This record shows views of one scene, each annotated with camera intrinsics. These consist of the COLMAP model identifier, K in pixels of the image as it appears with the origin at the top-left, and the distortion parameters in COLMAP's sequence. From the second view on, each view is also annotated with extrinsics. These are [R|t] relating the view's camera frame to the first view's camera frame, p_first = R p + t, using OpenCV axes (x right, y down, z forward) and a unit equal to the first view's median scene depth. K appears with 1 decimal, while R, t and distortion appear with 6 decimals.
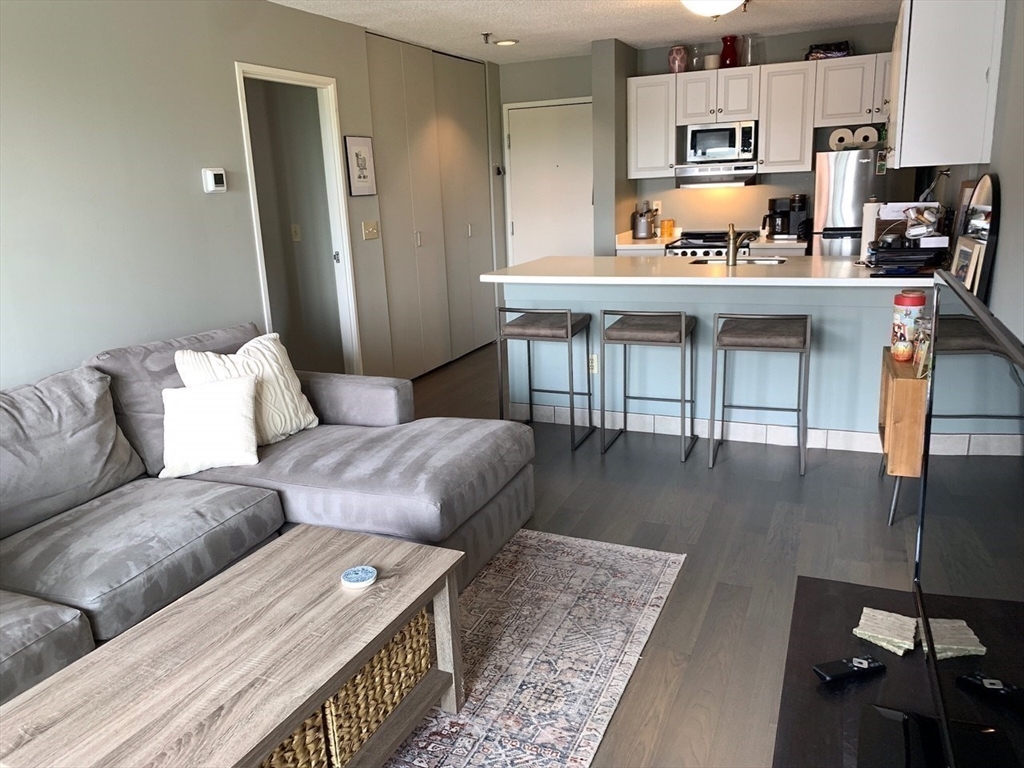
lens RADIAL K [[791.6, 0, 515.2], [0, 791.6, 372.8], [0, 0, 1]] dist [0.054964, -0.092910]
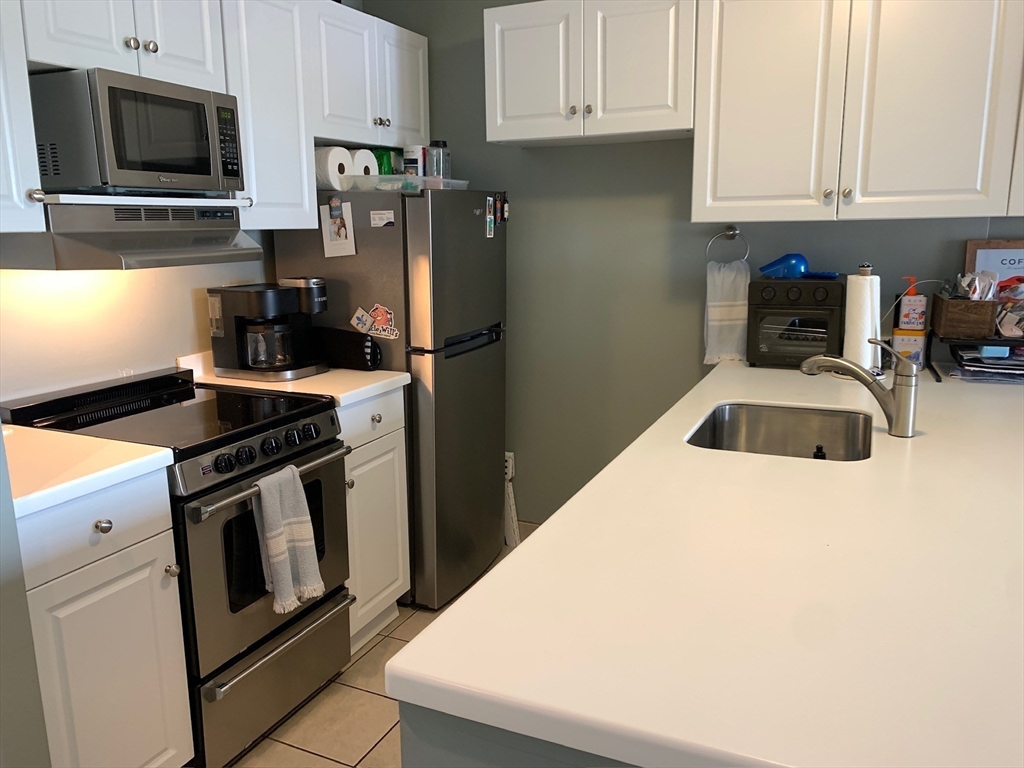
lens RADIAL K [[791.6, 0, 515.2], [0, 791.6, 372.8], [0, 0, 1]] dist [0.054964, -0.092910]
pose [[0.028621, -0.151288, 0.988075, -0.119239], [0.242384, 0.960030, 0.139973, -0.233693], [-0.969758, 0.235487, 0.064147, 0.985479]]
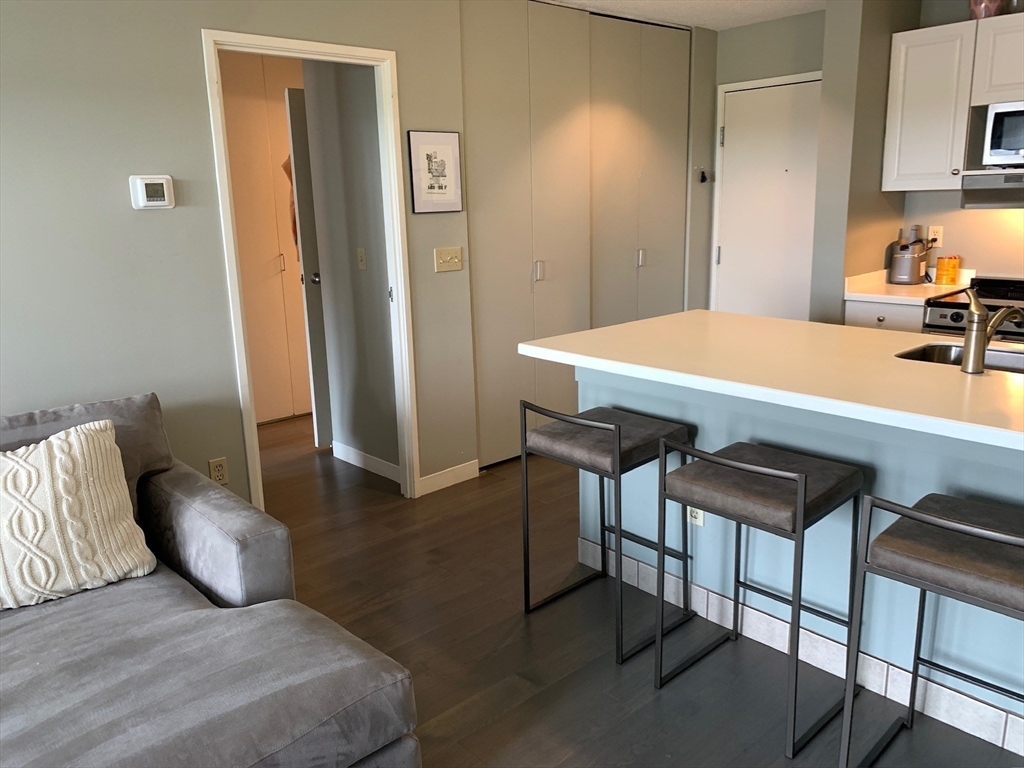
lens RADIAL K [[791.6, 0, 515.2], [0, 791.6, 372.8], [0, 0, 1]] dist [0.054964, -0.092910]
pose [[0.907972, 0.104979, -0.405668, 0.183706], [-0.106165, 0.994154, 0.019648, -0.097339], [0.405359, 0.025228, 0.913809, 0.362515]]
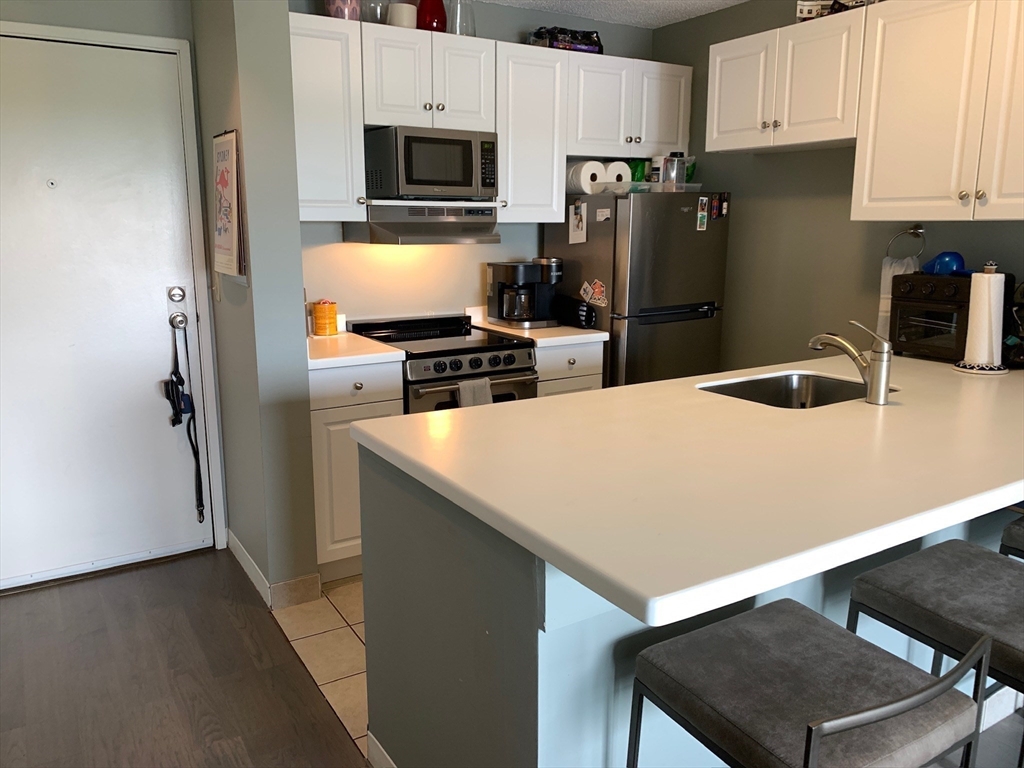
lens RADIAL K [[791.6, 0, 515.2], [0, 791.6, 372.8], [0, 0, 1]] dist [0.054964, -0.092910]
pose [[0.572109, -0.119469, 0.811430, -0.215578], [0.169848, 0.985146, 0.025292, -0.173974], [-0.802398, 0.123350, 0.583902, 0.753275]]
